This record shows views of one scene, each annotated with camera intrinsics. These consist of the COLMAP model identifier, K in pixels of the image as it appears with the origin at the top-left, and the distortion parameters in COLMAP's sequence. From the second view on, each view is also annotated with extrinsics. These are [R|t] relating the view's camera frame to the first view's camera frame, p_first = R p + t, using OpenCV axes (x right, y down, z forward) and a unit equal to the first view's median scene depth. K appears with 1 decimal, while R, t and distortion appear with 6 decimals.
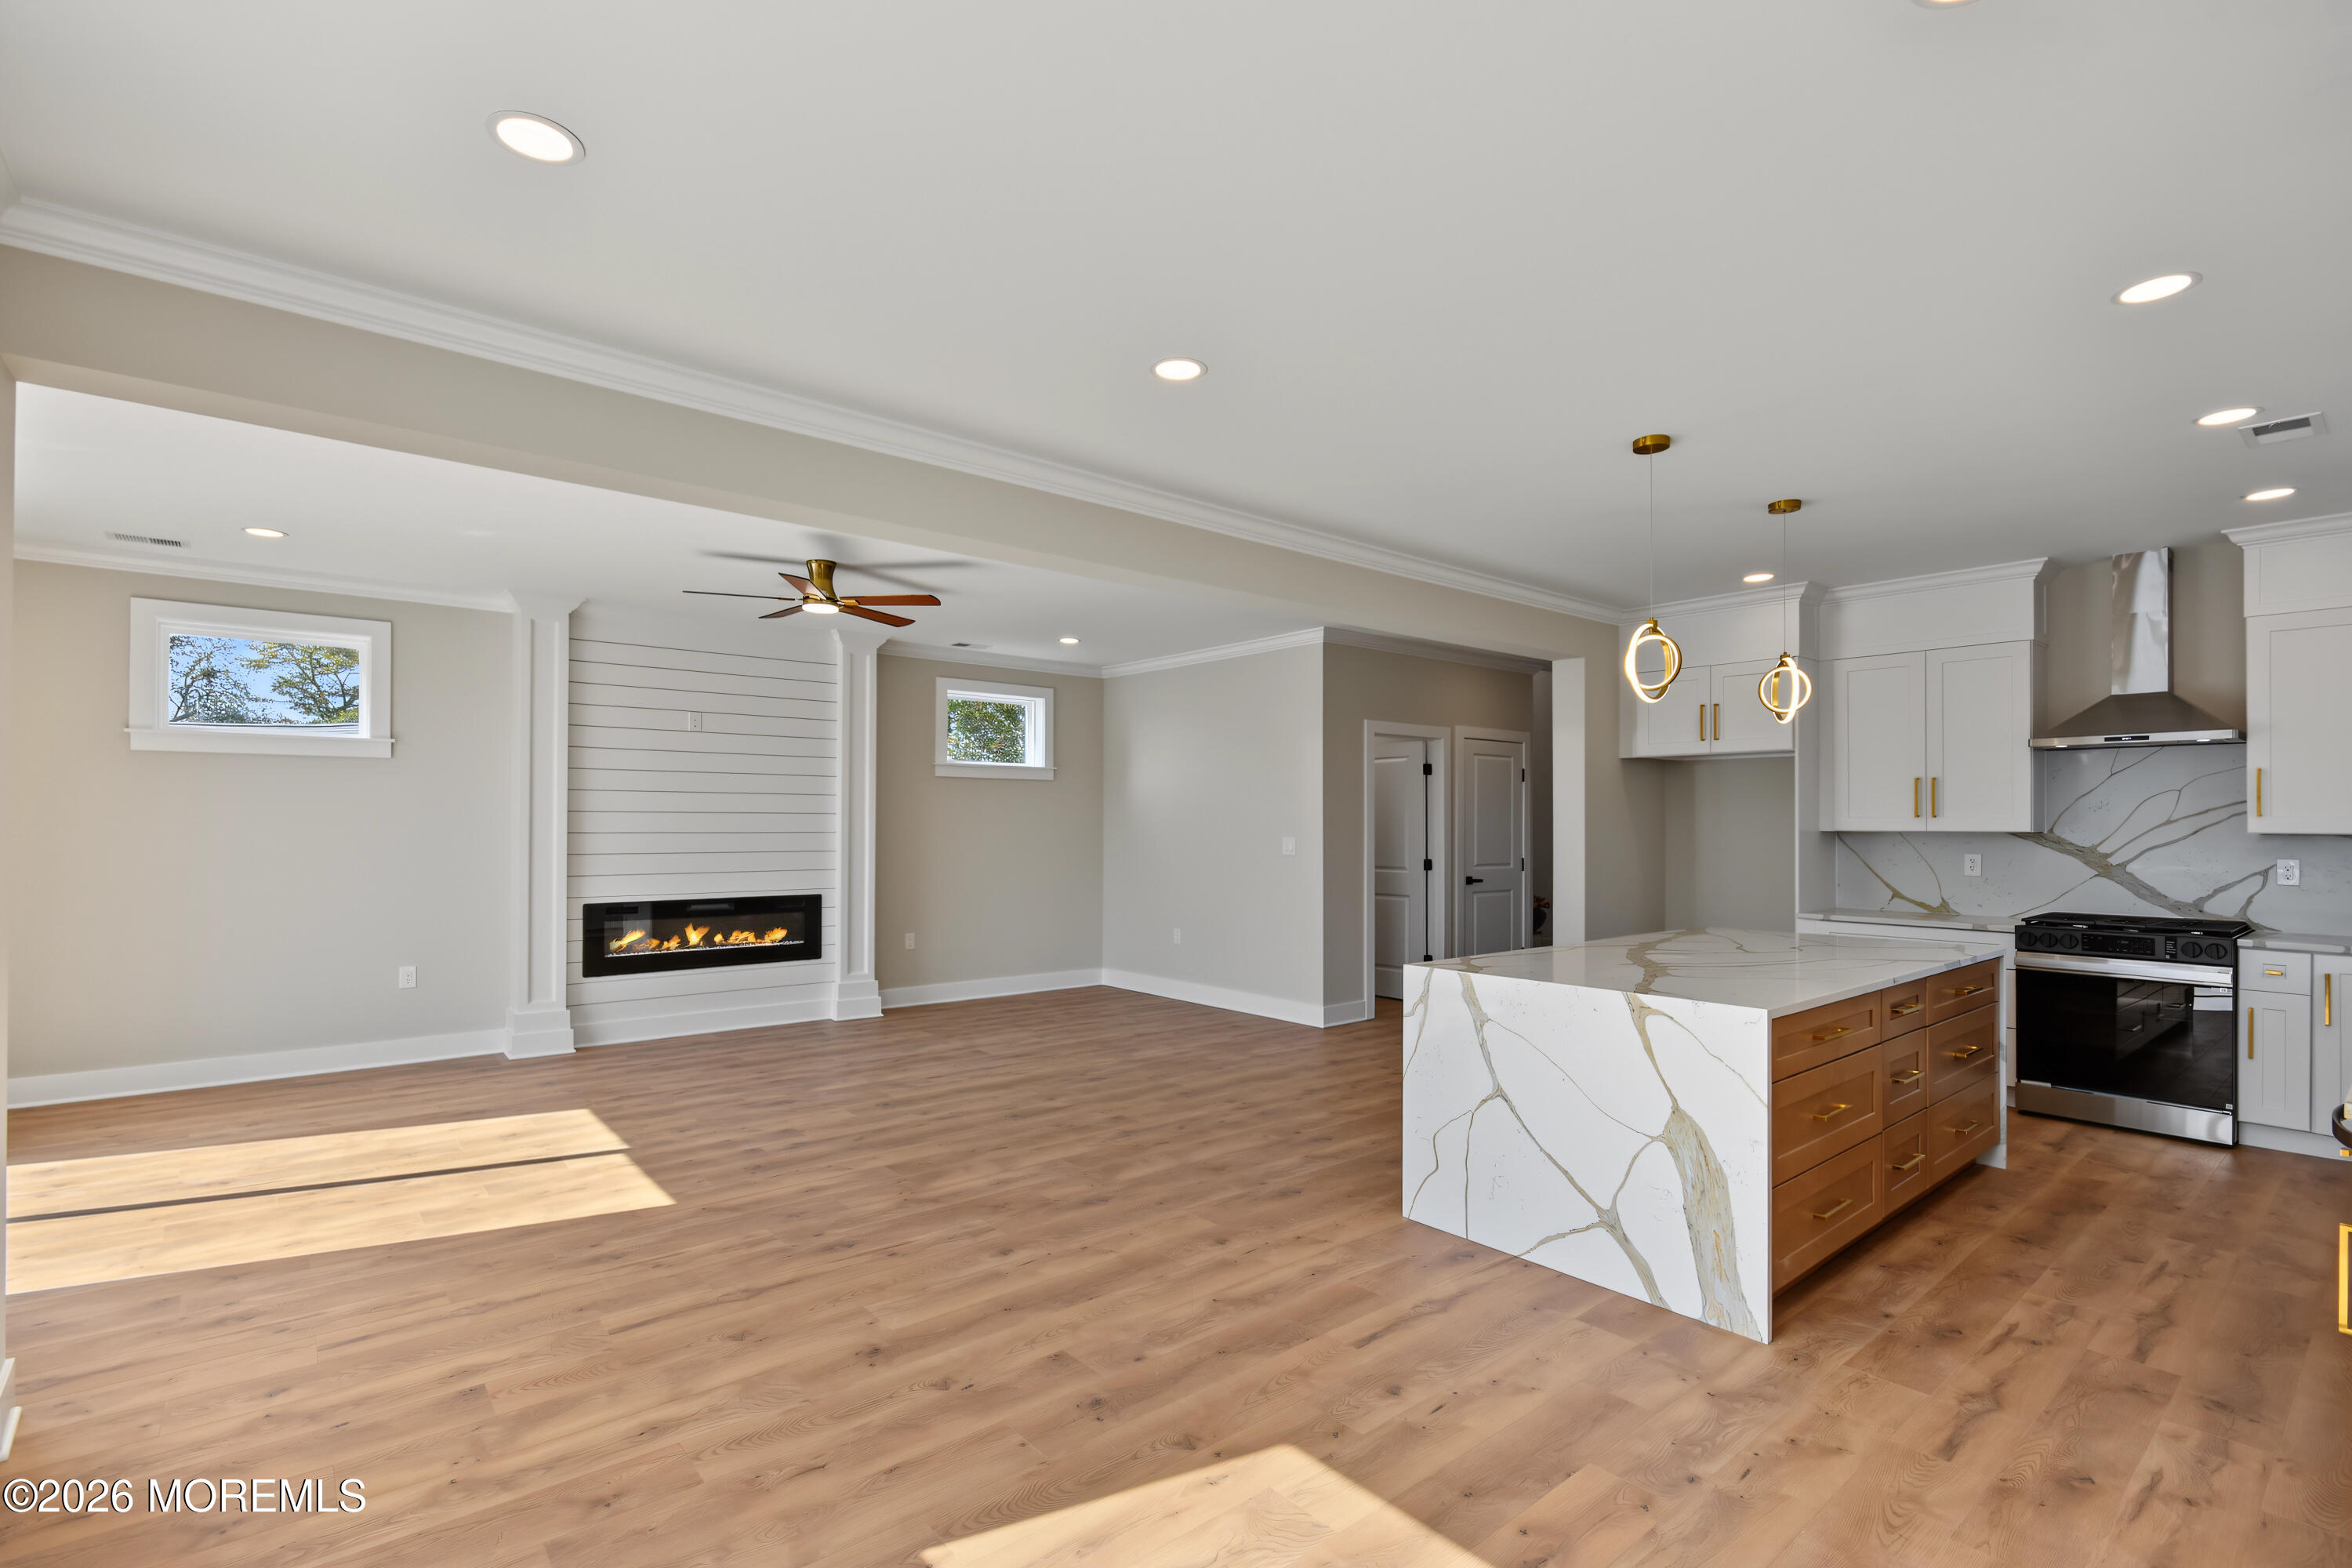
lens RADIAL K [[1066.9, 0, 1166.5], [0, 1066.9, 815.2], [0, 0, 1]] dist [-0.001630, -0.000459]
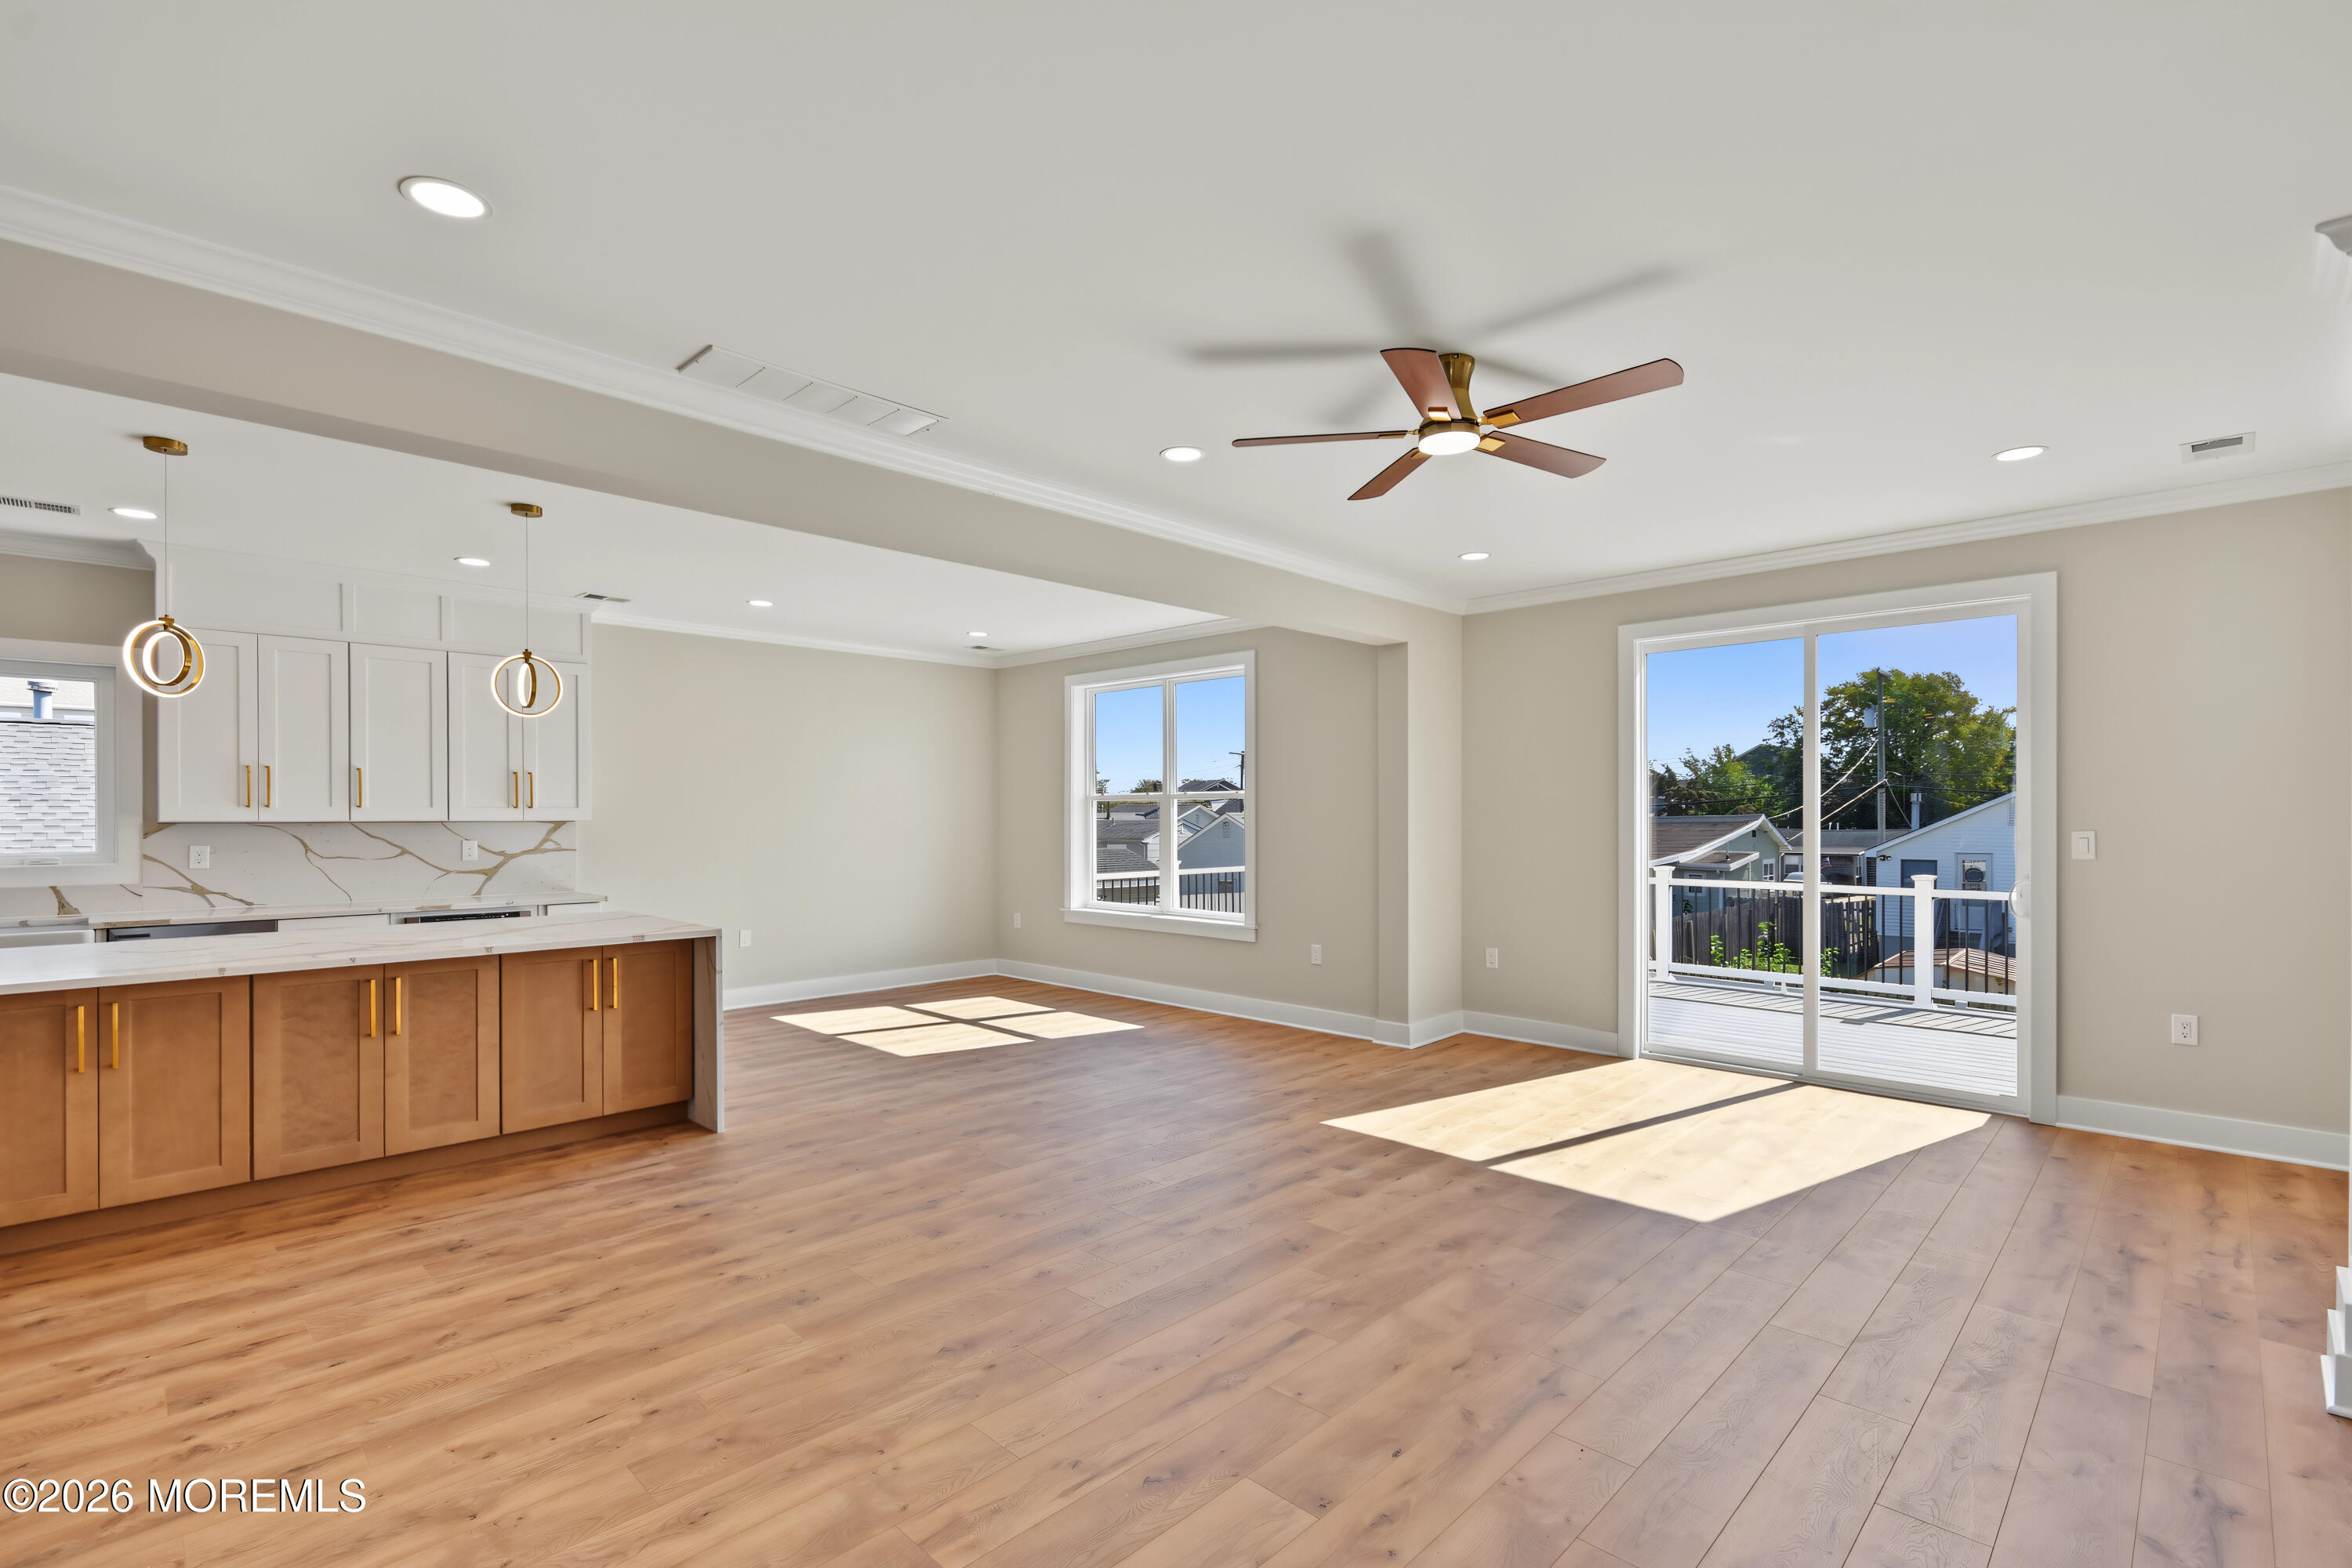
lens RADIAL K [[1066.9, 0, 1166.5], [0, 1066.9, 815.2], [0, 0, 1]] dist [-0.001630, -0.000459]
pose [[-0.995373, -0.002179, -0.096060, -0.127785], [-0.001499, 0.999973, -0.007153, 0.012841], [0.096073, -0.006976, -0.995350, 1.717442]]
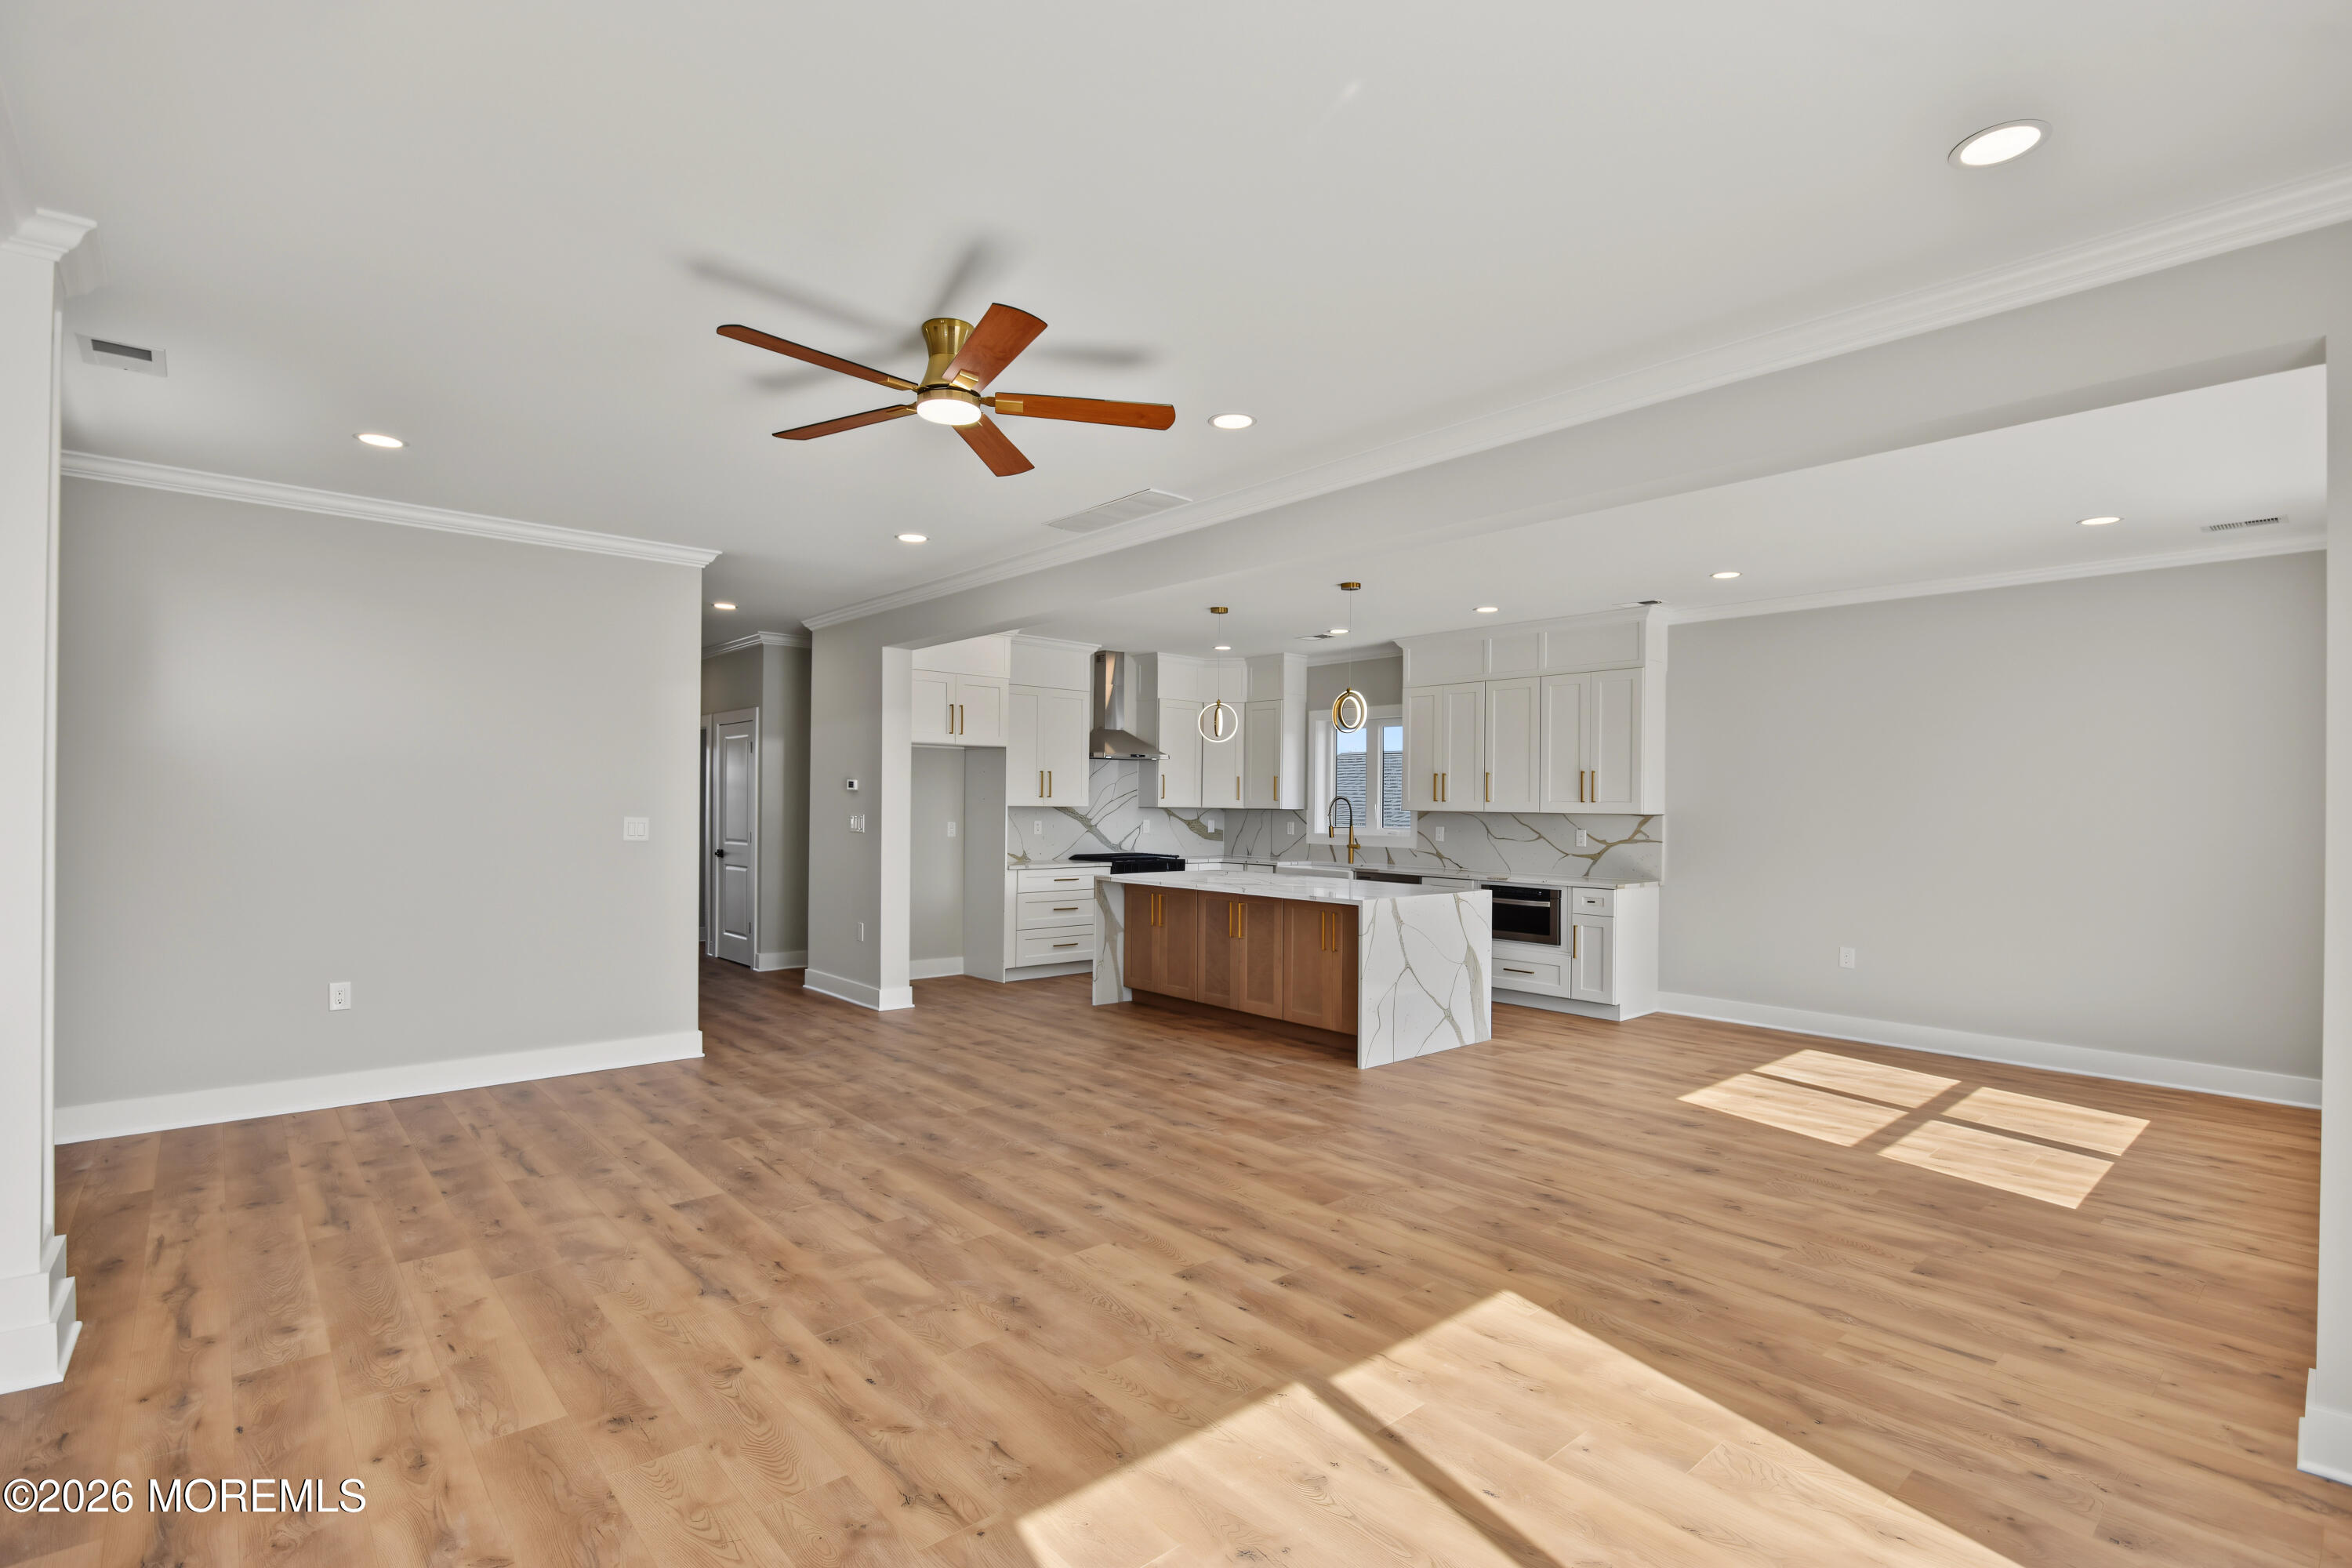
lens RADIAL K [[1105.8, 0, 1164.2], [0, 1105.8, 804.1], [0, 0, 1]] dist [-0.001630, -0.001283]
pose [[-0.018935, -0.003206, 0.999816, -0.985938], [-0.018085, 0.999832, 0.002863, 0.005433], [-0.999657, -0.018028, -0.018989, 0.986778]]
